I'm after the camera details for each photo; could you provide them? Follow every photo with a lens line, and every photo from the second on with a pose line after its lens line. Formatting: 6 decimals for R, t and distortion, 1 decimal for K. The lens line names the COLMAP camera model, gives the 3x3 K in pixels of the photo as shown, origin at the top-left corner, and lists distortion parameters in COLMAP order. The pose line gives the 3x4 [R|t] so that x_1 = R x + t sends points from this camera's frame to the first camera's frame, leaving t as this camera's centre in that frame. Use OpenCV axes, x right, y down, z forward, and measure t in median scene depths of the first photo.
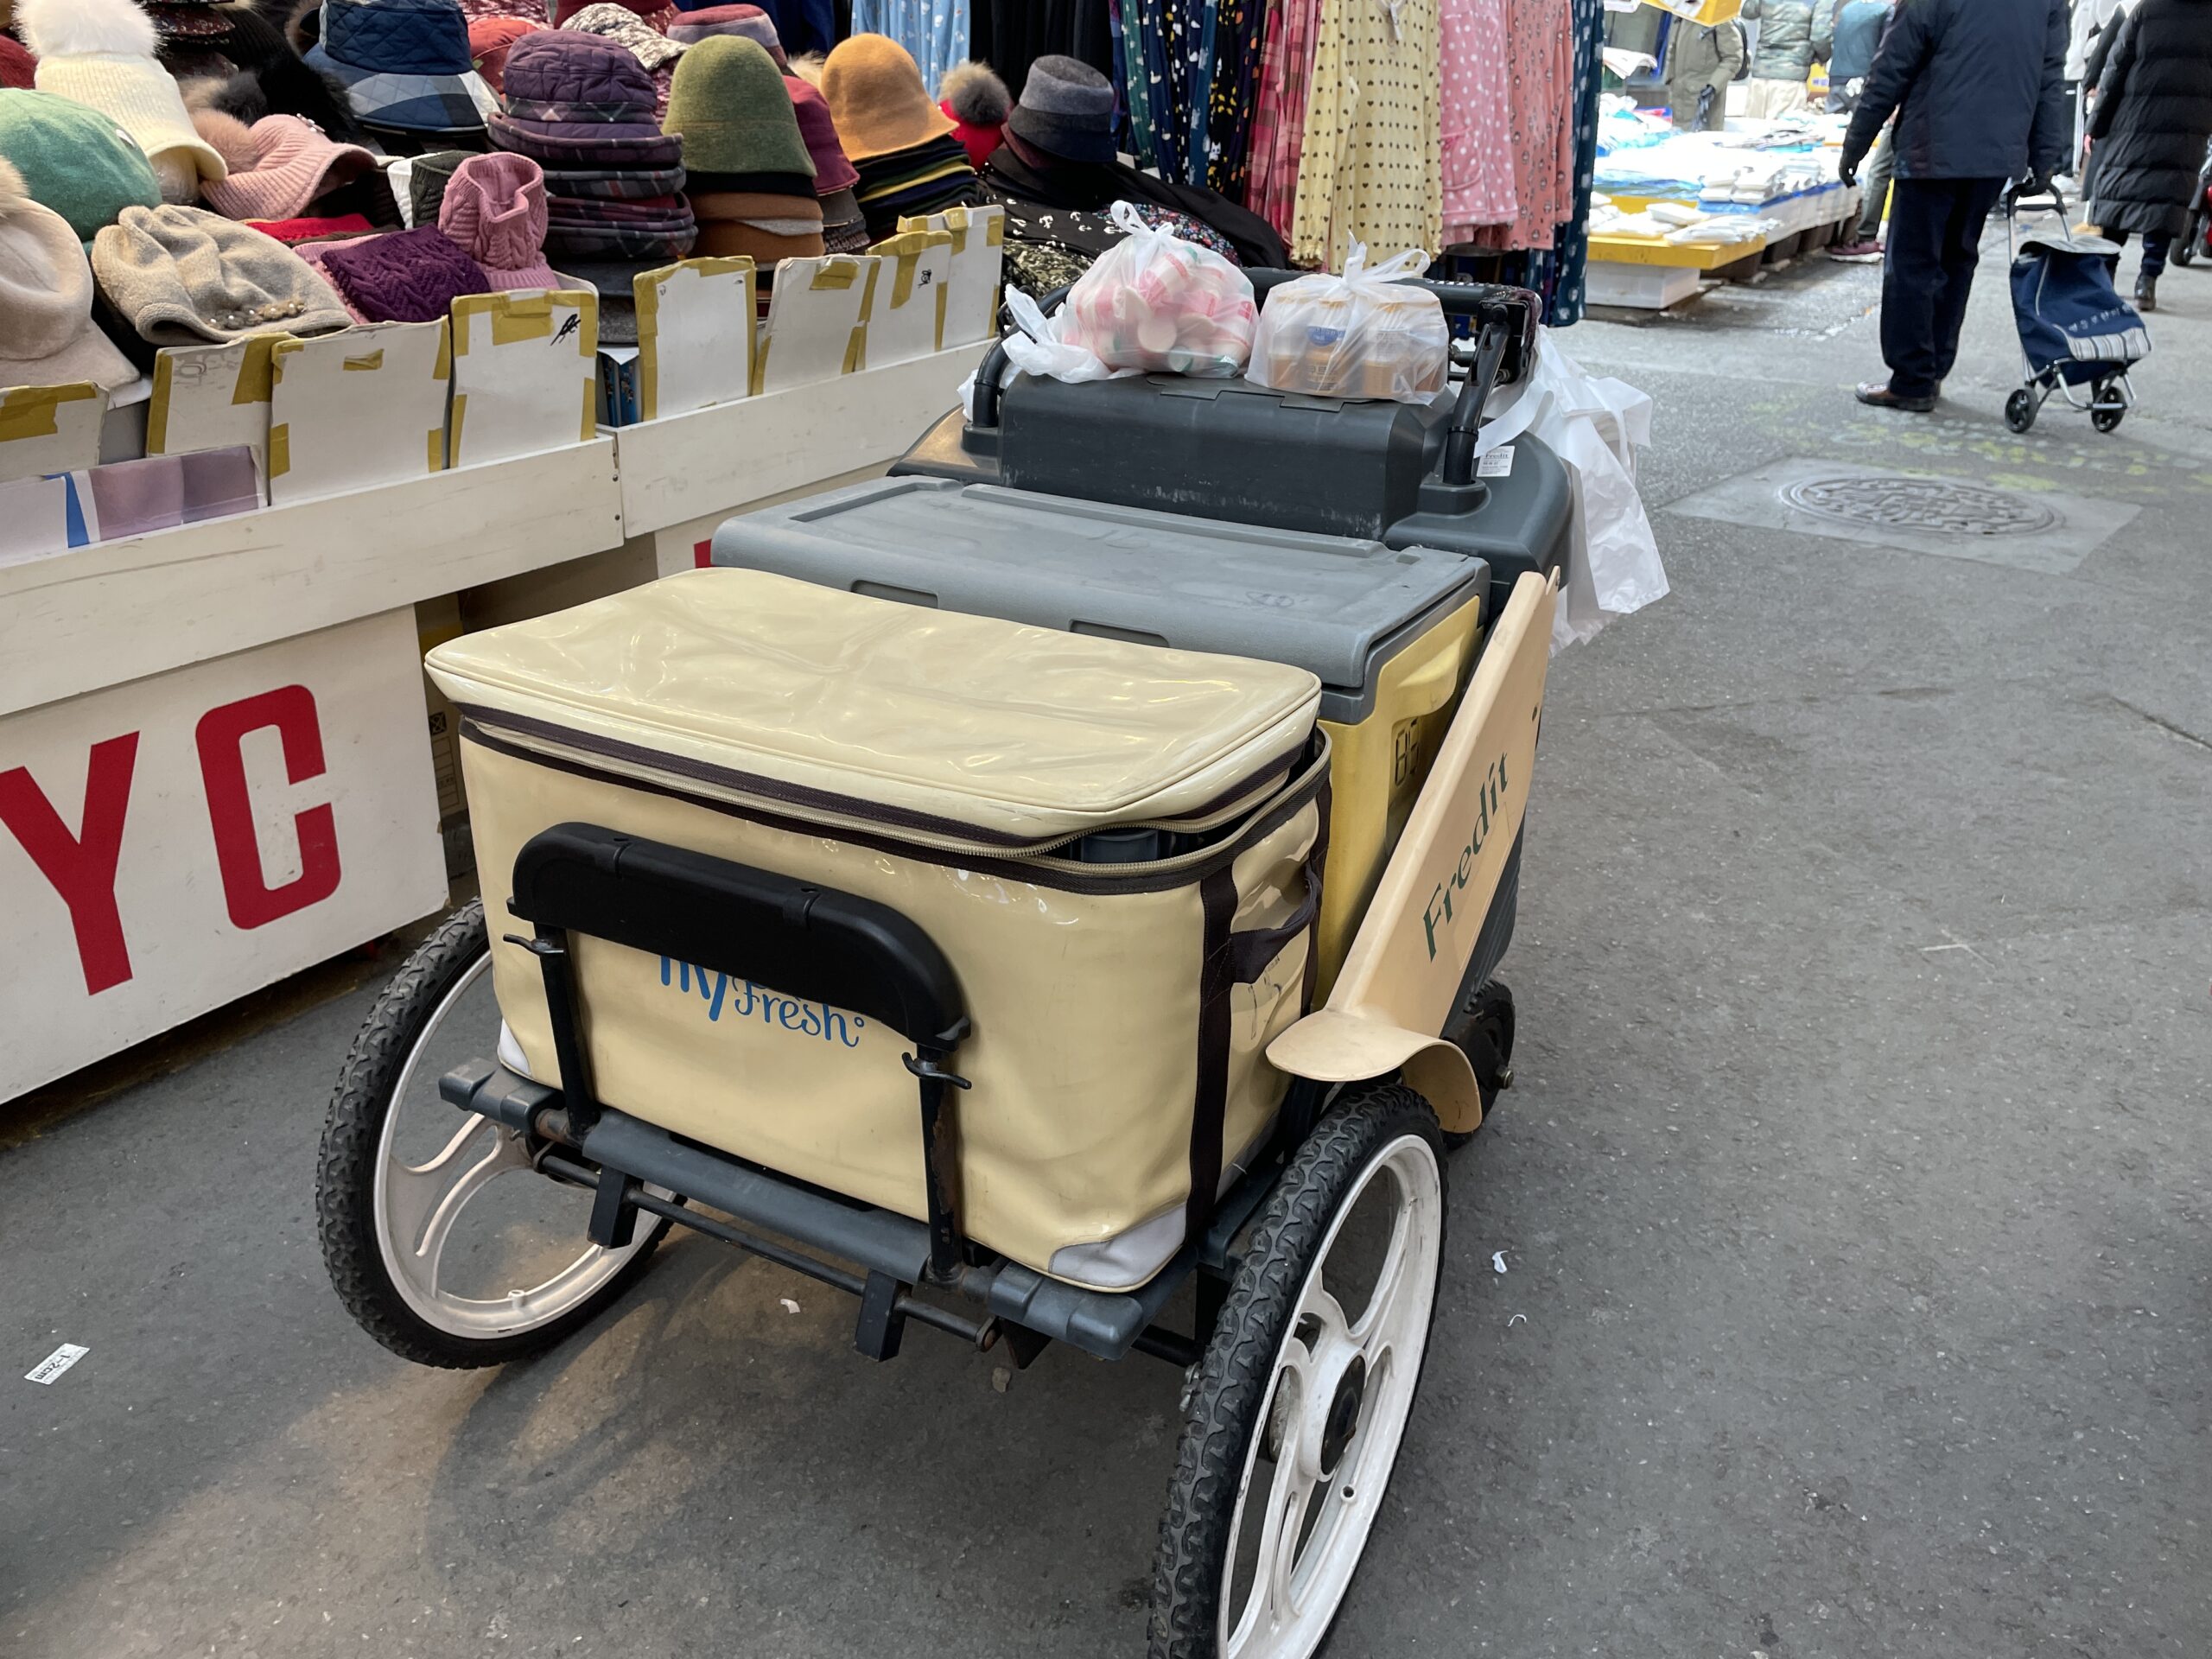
lens RADIAL K [[1706.0, 0, 1106.0], [0, 1706.0, 829.5], [0, 0, 1]] dist [0.028924, 0.001372]
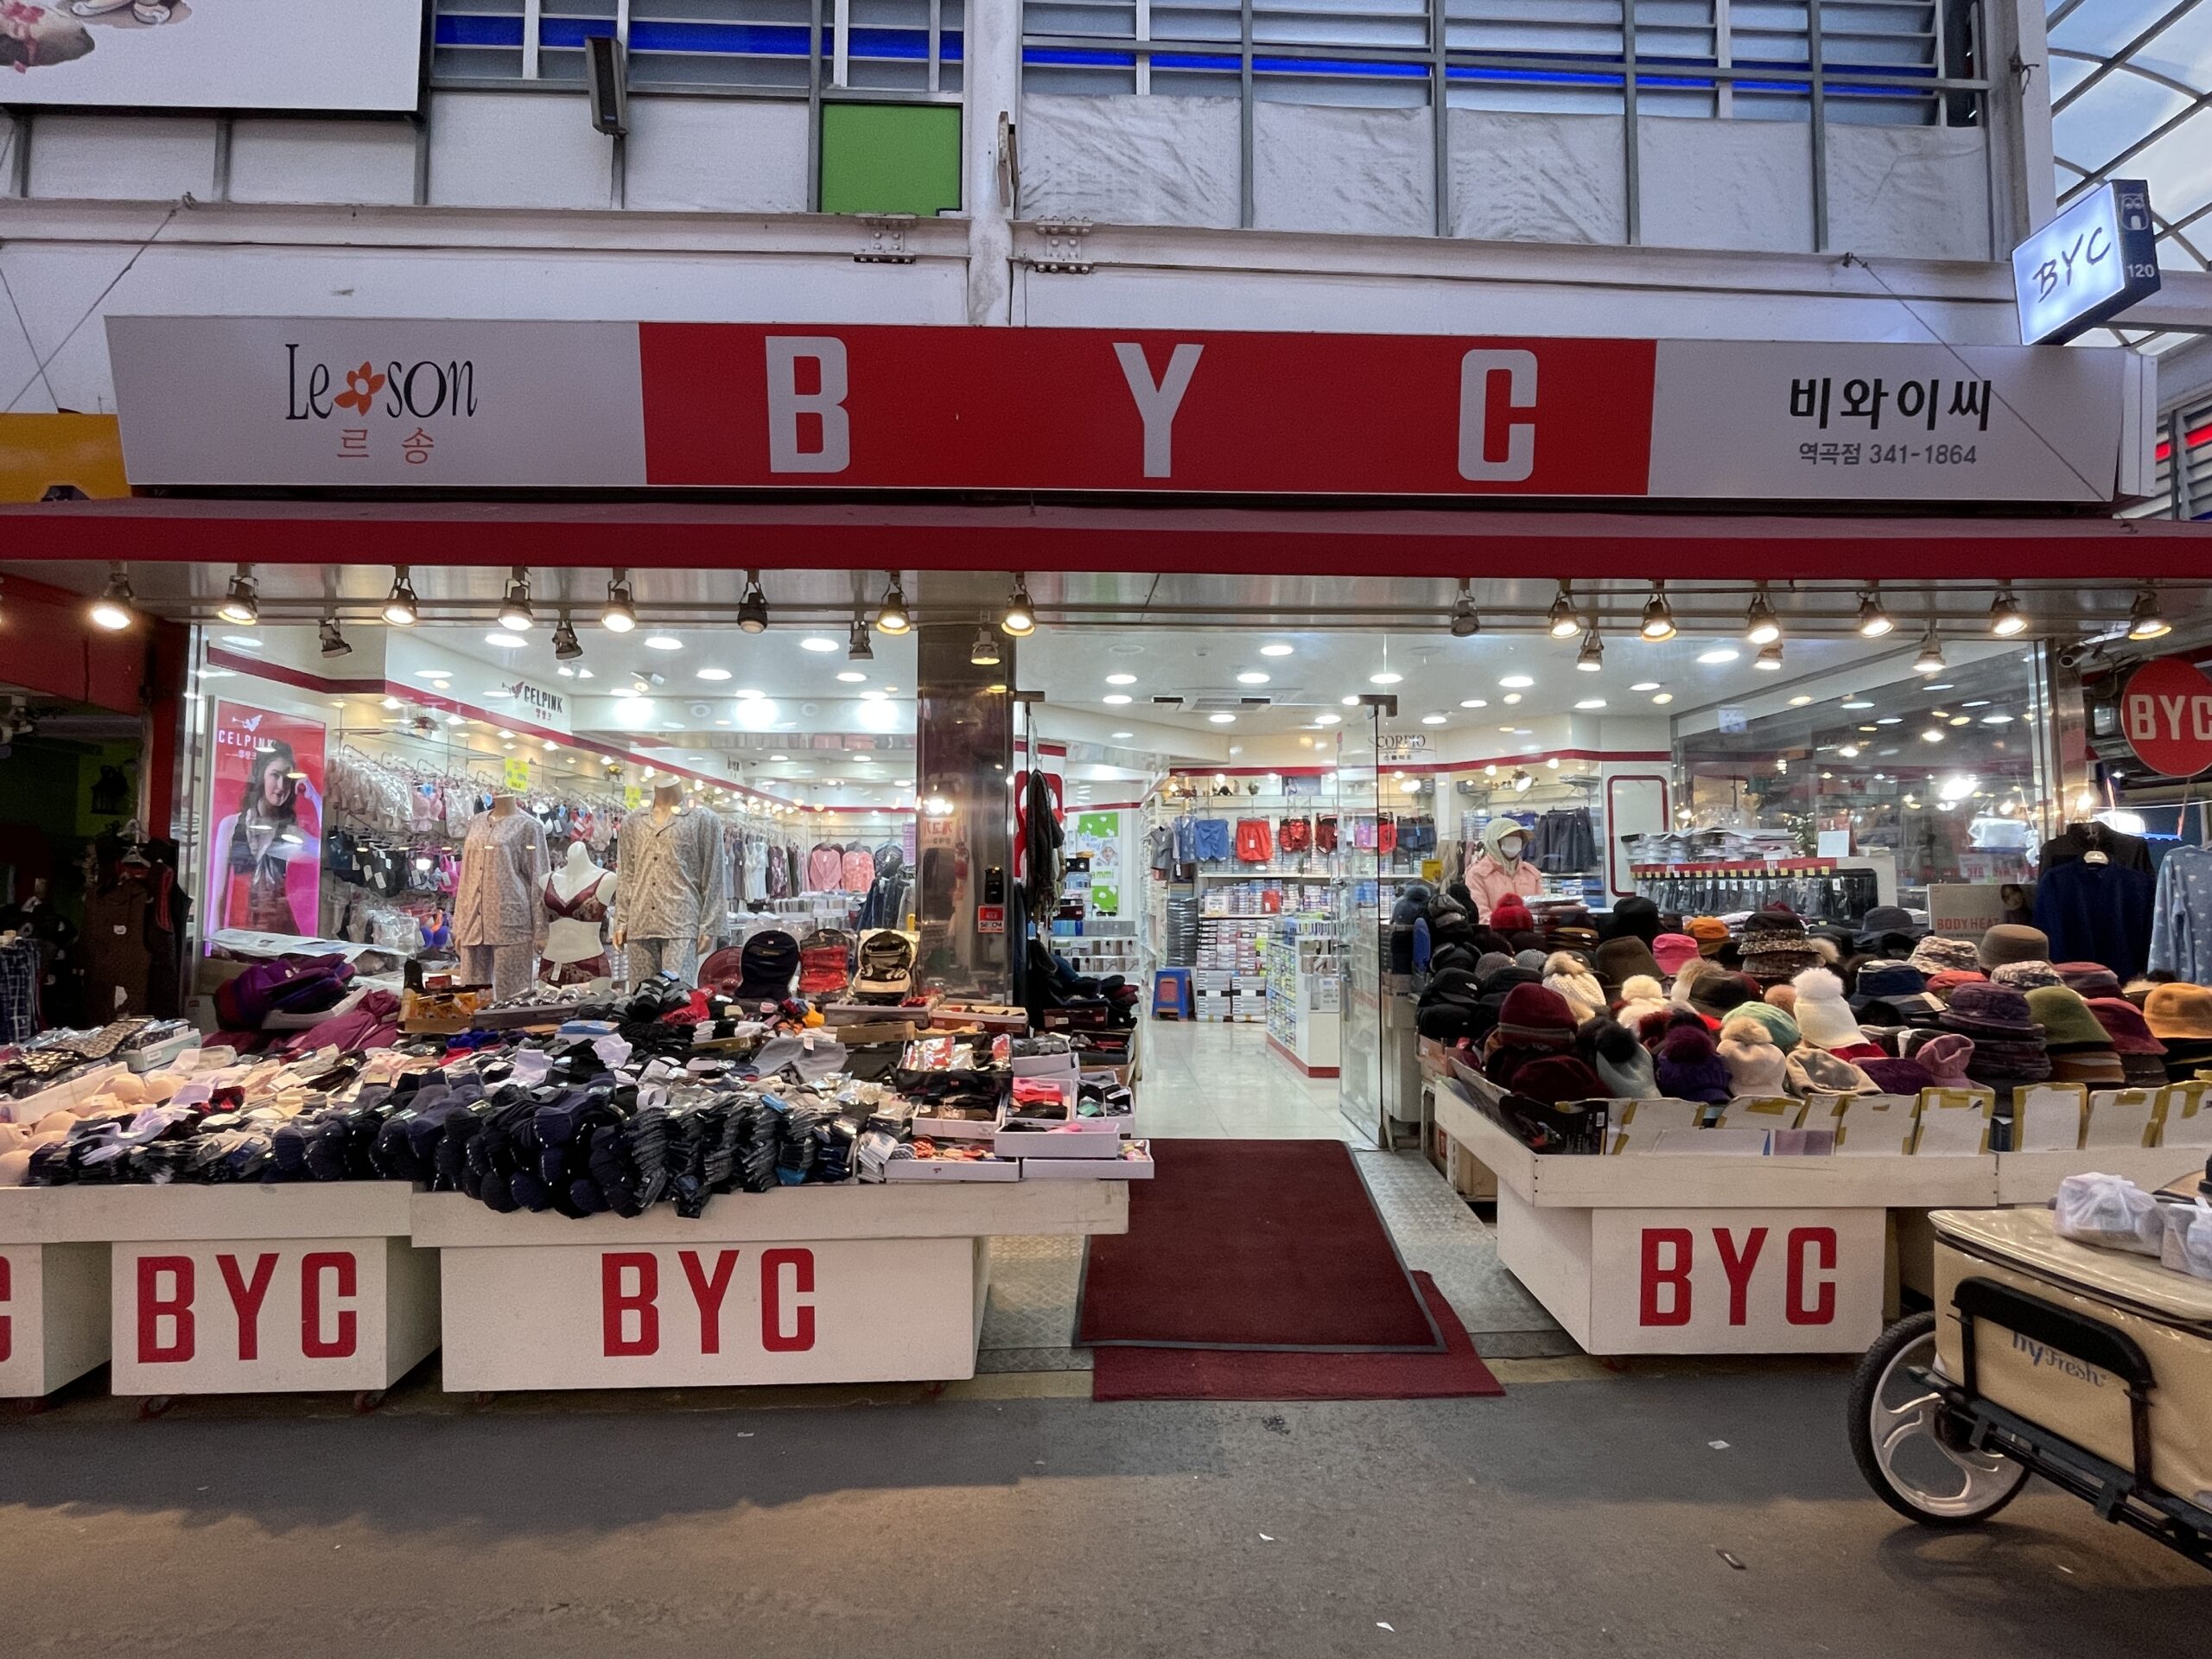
lens RADIAL K [[1014.2, 0, 1106.0], [0, 1014.2, 829.5], [0, 0, 1]] dist [-0.021192, -0.000451]
pose [[0.559137, -0.058098, -0.827037, 0.176066], [-0.346551, 0.889837, -0.296803, 0.197985], [0.753172, 0.452564, 0.477407, -0.754284]]
